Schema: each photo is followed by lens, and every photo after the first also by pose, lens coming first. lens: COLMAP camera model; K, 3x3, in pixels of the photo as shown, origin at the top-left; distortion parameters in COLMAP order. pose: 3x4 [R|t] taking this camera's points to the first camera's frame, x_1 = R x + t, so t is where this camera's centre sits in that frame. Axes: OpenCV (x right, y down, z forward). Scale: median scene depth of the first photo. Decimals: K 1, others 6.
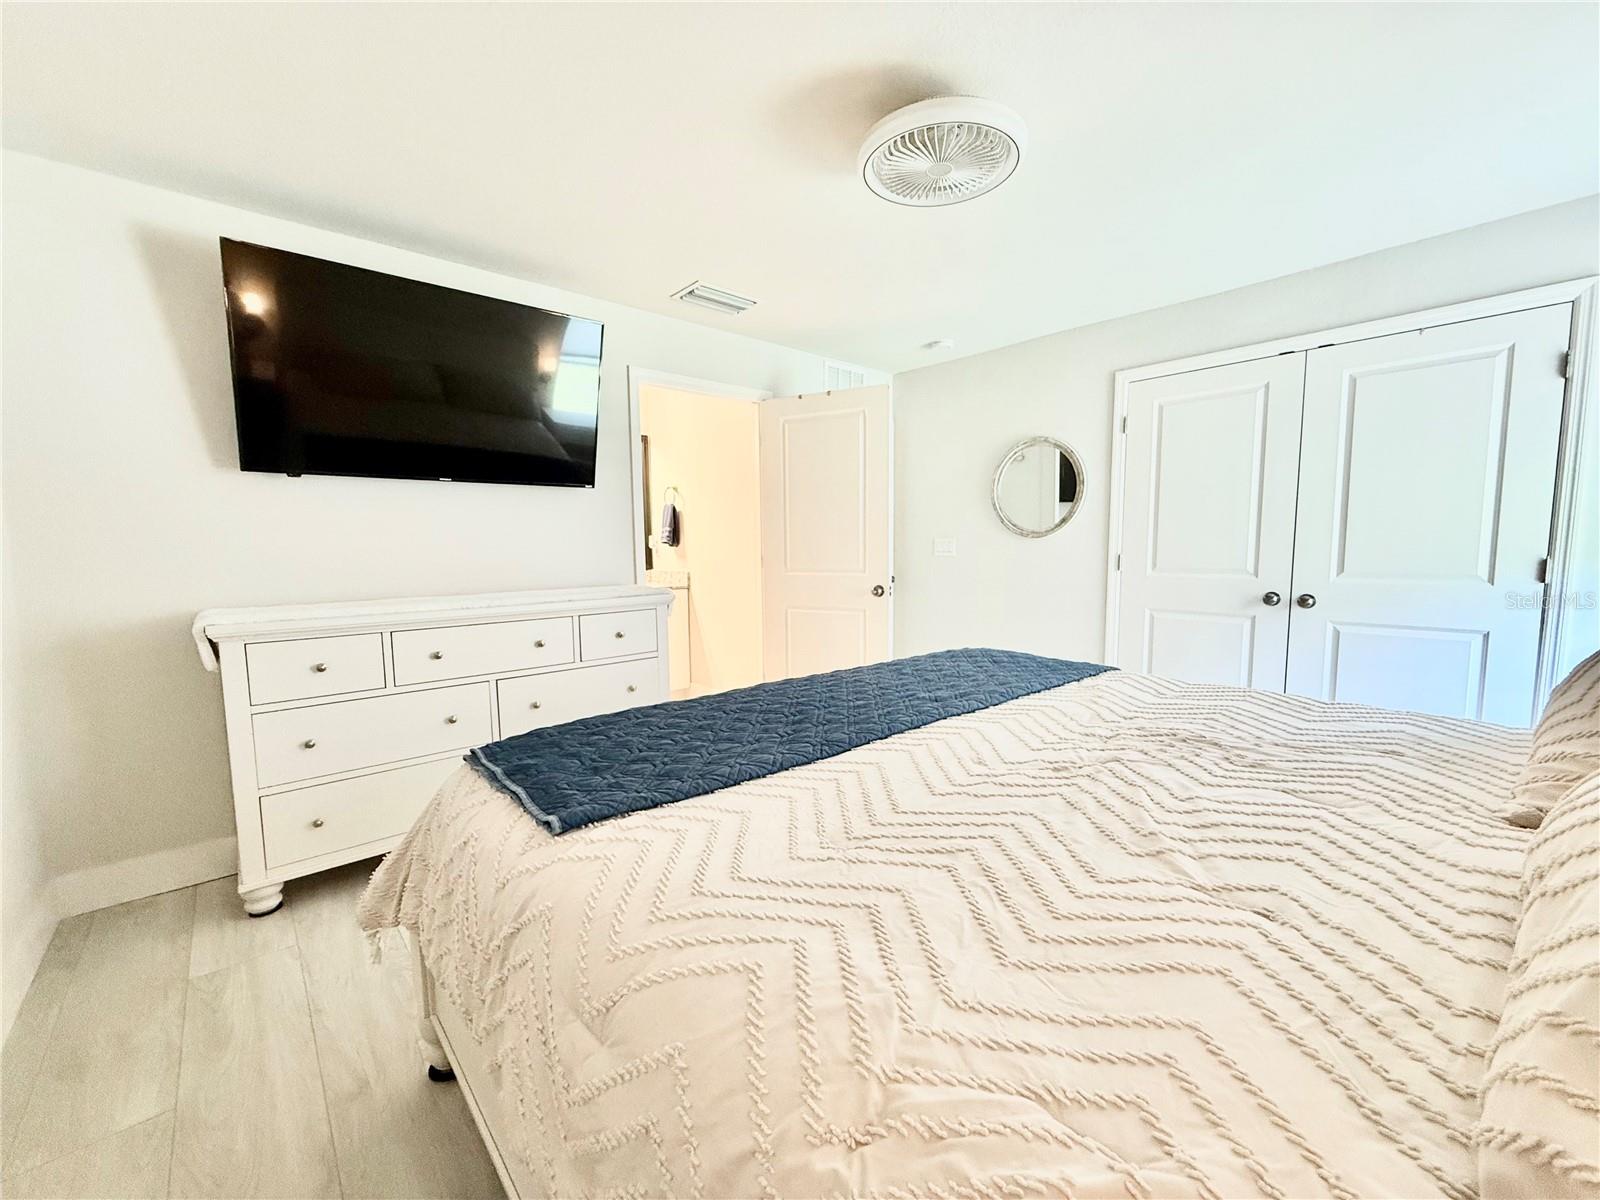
lens RADIAL K [[639.6, 0, 798.7], [0, 639.6, 602.4], [0, 0, 1]] dist [-0.000327, -0.000209]
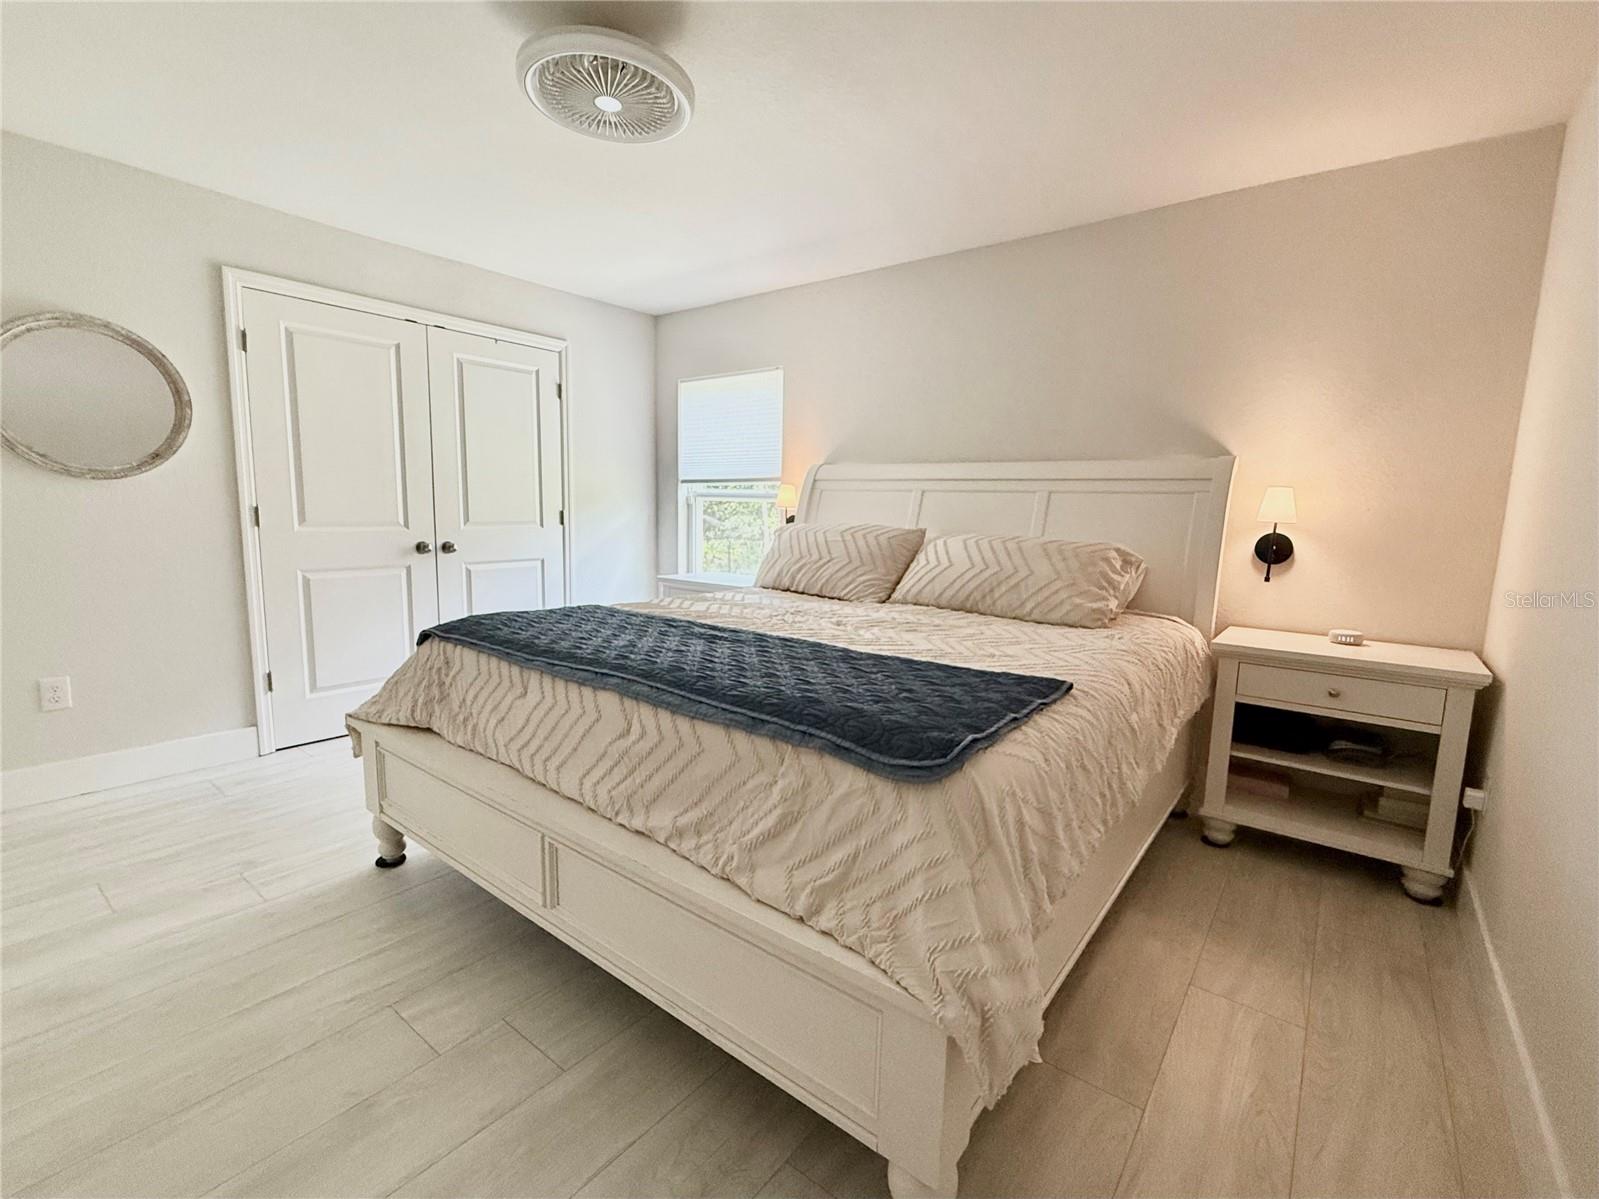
lens RADIAL K [[716.7, 0, 790.1], [0, 716.7, 613.2], [0, 0, 1]] dist [-0.010579, -0.000215]
pose [[-0.175070, -0.148644, 0.973270, -0.592268], [0.059872, 0.985101, 0.161221, -0.055684], [-0.982734, 0.086497, -0.163562, 0.592819]]
